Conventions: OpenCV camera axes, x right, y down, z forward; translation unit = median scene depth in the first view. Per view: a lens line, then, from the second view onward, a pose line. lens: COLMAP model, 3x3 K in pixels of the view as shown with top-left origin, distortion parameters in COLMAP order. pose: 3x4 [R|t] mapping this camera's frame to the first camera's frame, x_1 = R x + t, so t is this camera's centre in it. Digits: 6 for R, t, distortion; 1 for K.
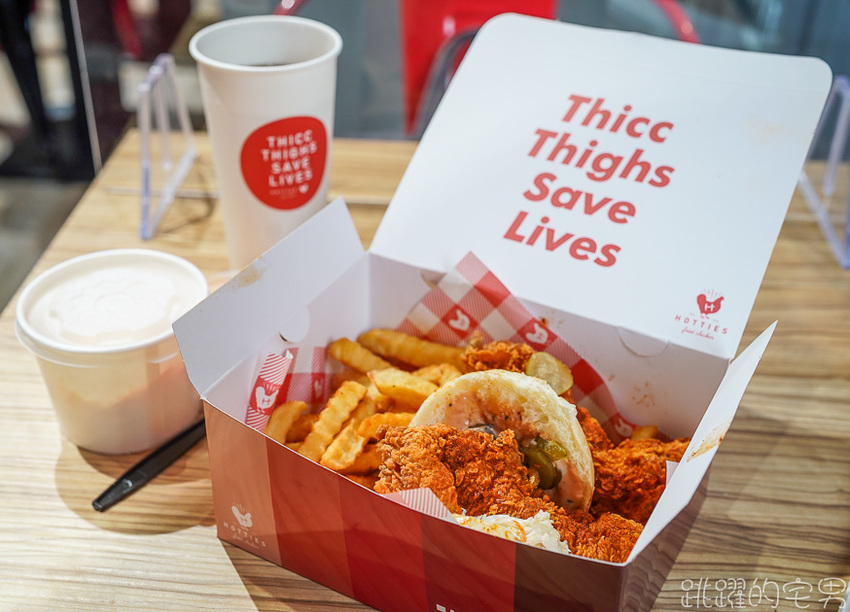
lens RADIAL K [[1117.7, 0, 425.0], [0, 1117.7, 306.0], [0, 0, 1]] dist [-0.077821, -0.000835]
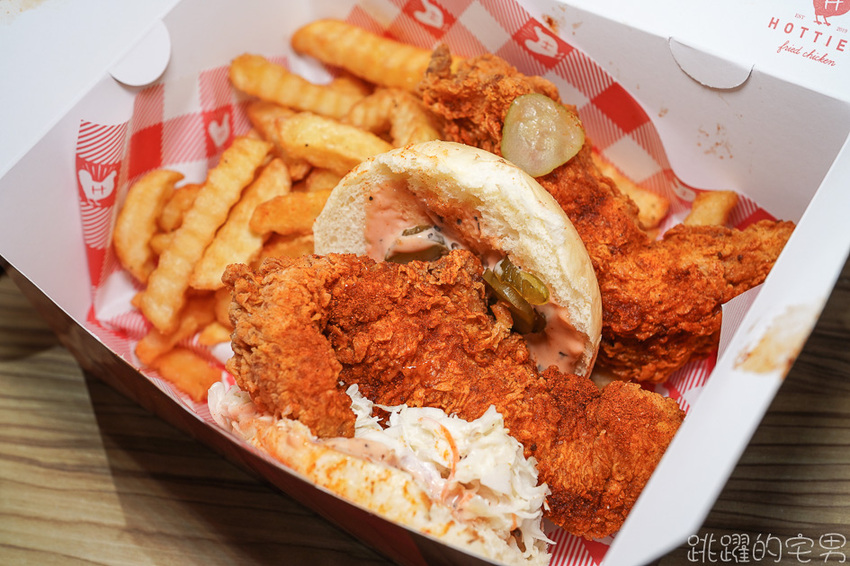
lens RADIAL K [[1054.1, 0, 458.3], [0, 1054.1, 283.0], [0, 0, 1]] dist [0.002438, -0.026896]
pose [[0.988745, -0.001139, -0.149607, 0.150321], [0.061801, 0.913780, 0.401482, -0.094223], [0.136251, -0.406209, 0.903565, 0.446064]]
